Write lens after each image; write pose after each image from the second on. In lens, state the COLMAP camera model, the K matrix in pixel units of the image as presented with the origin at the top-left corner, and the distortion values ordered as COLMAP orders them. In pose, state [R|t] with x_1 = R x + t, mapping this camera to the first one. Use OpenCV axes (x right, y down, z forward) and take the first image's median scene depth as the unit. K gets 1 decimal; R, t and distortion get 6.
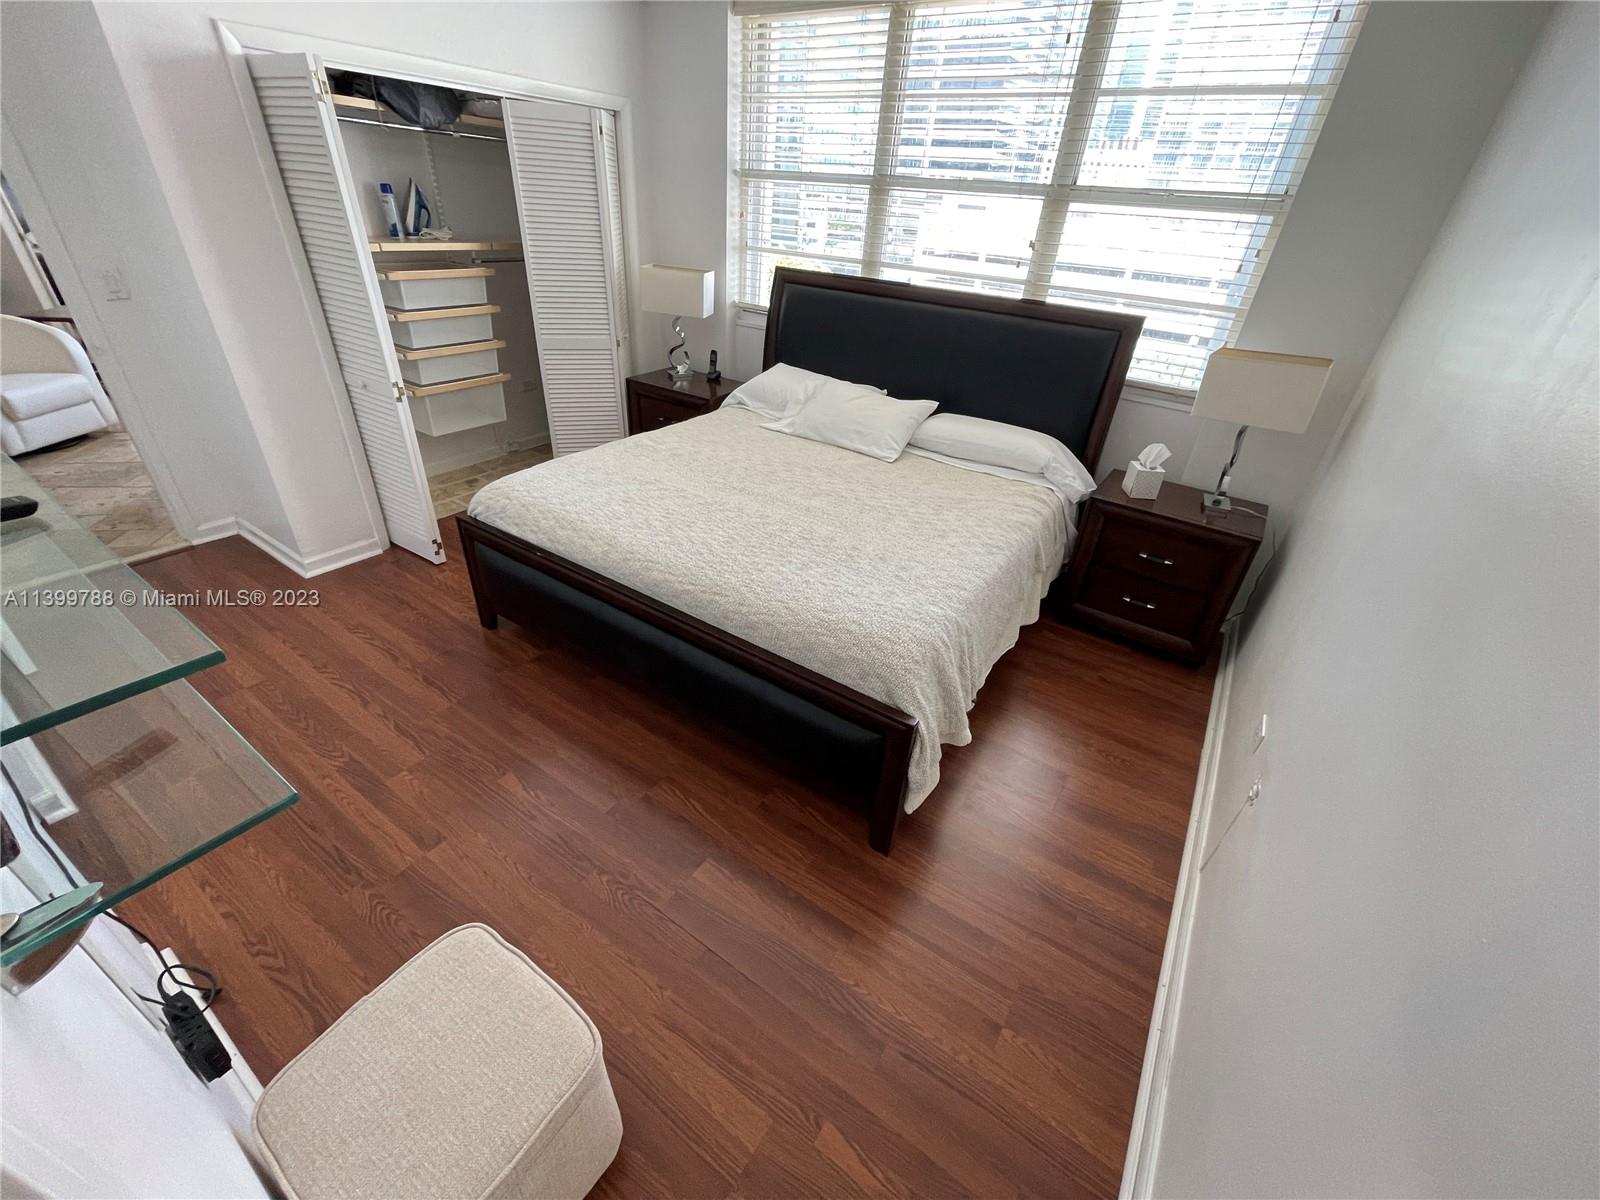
lens RADIAL K [[639.1, 0, 799.6], [0, 639.1, 605.7], [0, 0, 1]] dist [-0.002821, 0.000361]
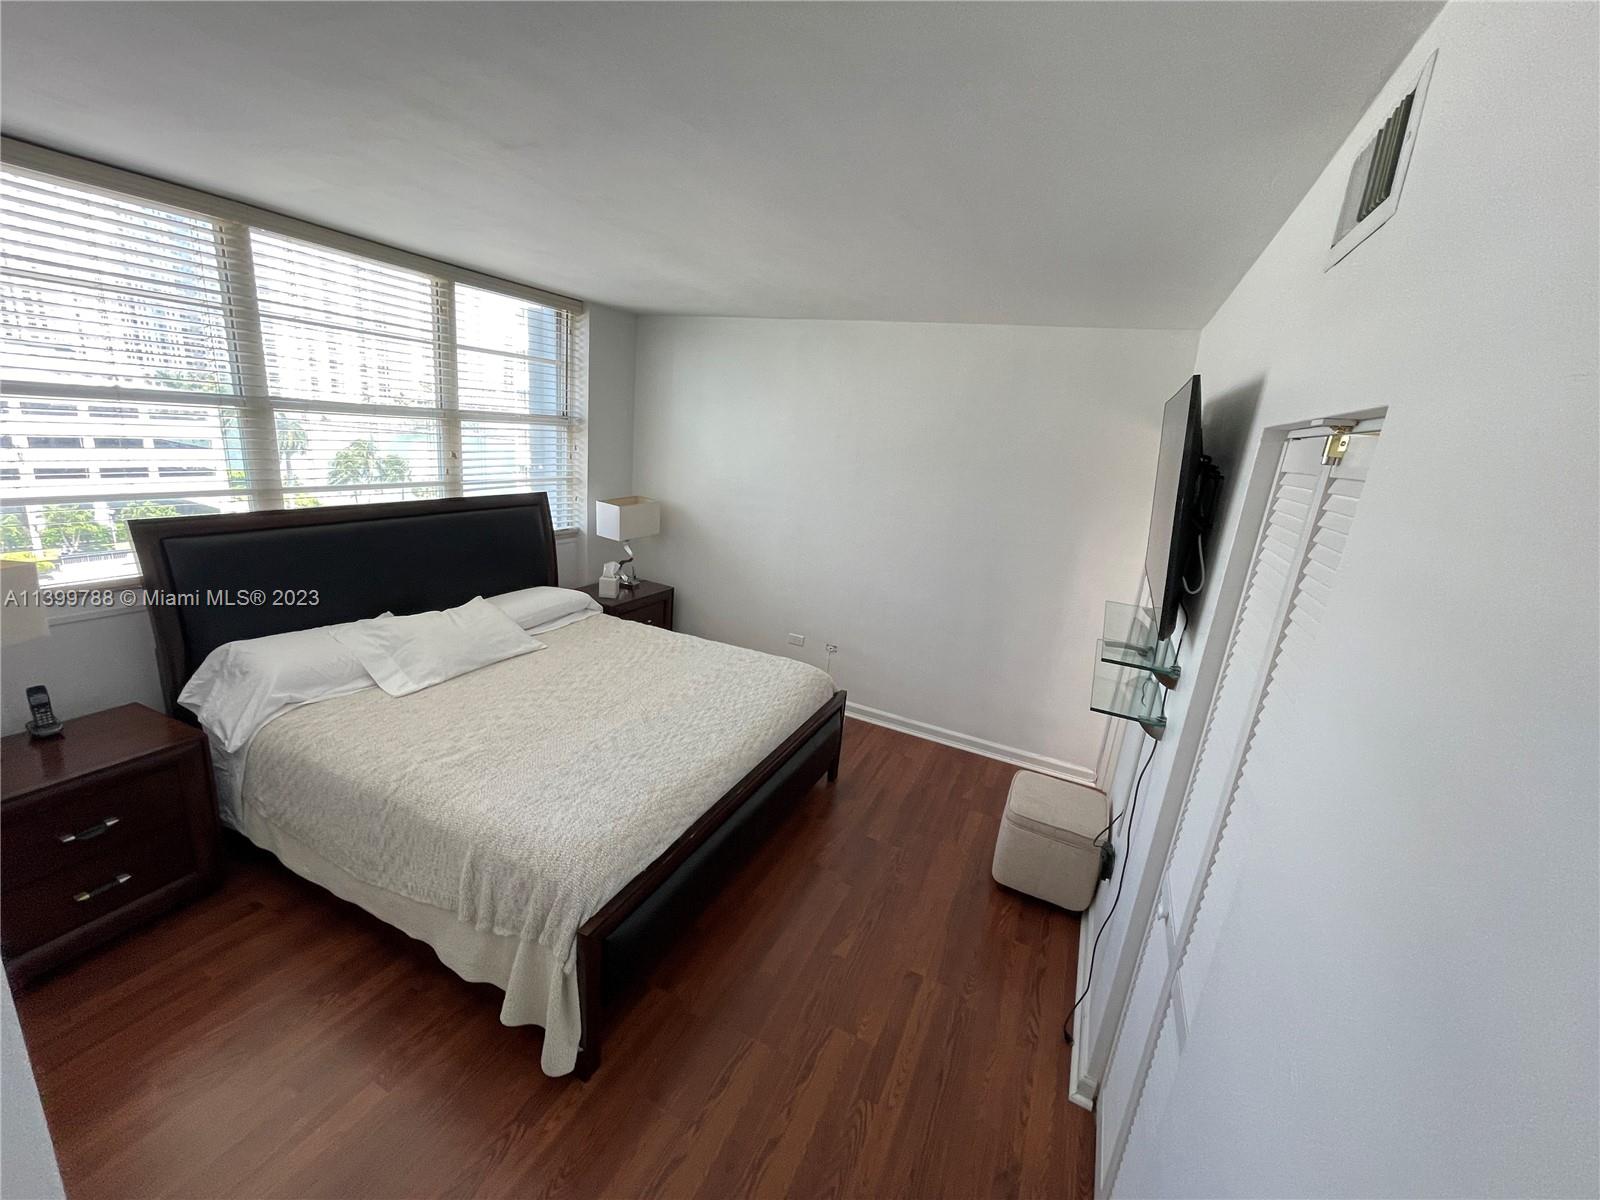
lens RADIAL K [[639.1, 0, 802.9], [0, 639.1, 600.8], [0, 0, 1]] dist [-0.002821, 0.000361]
pose [[-0.140619, -0.341575, 0.929275, -0.952118], [0.441895, 0.818272, 0.367642, -0.512528], [-0.885977, 0.462340, 0.035876, 0.530878]]
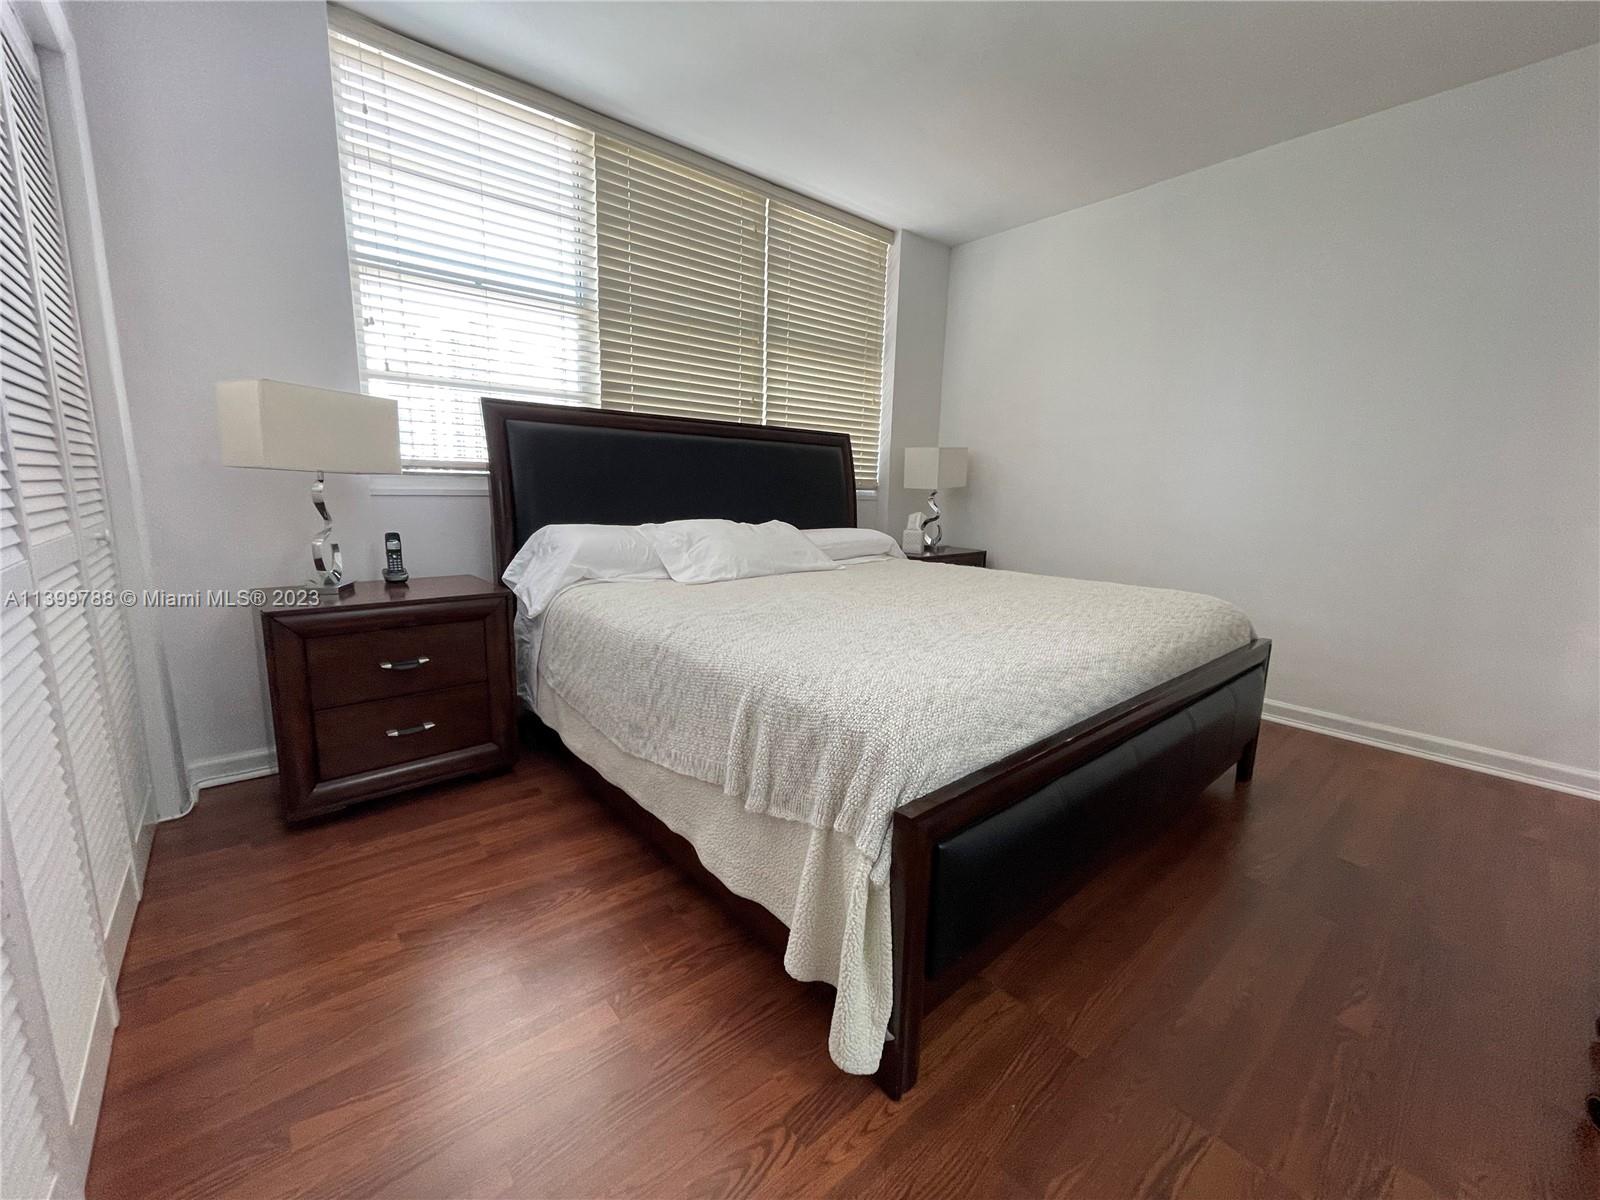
lens RADIAL K [[639.1, 0, 806.6], [0, 639.1, 609.0], [0, 0, 1]] dist [-0.002821, 0.000361]
pose [[0.270545, -0.236773, 0.933137, -0.782663], [0.511817, 0.856328, 0.068892, -0.273677], [-0.815383, 0.458957, 0.352860, 0.751048]]
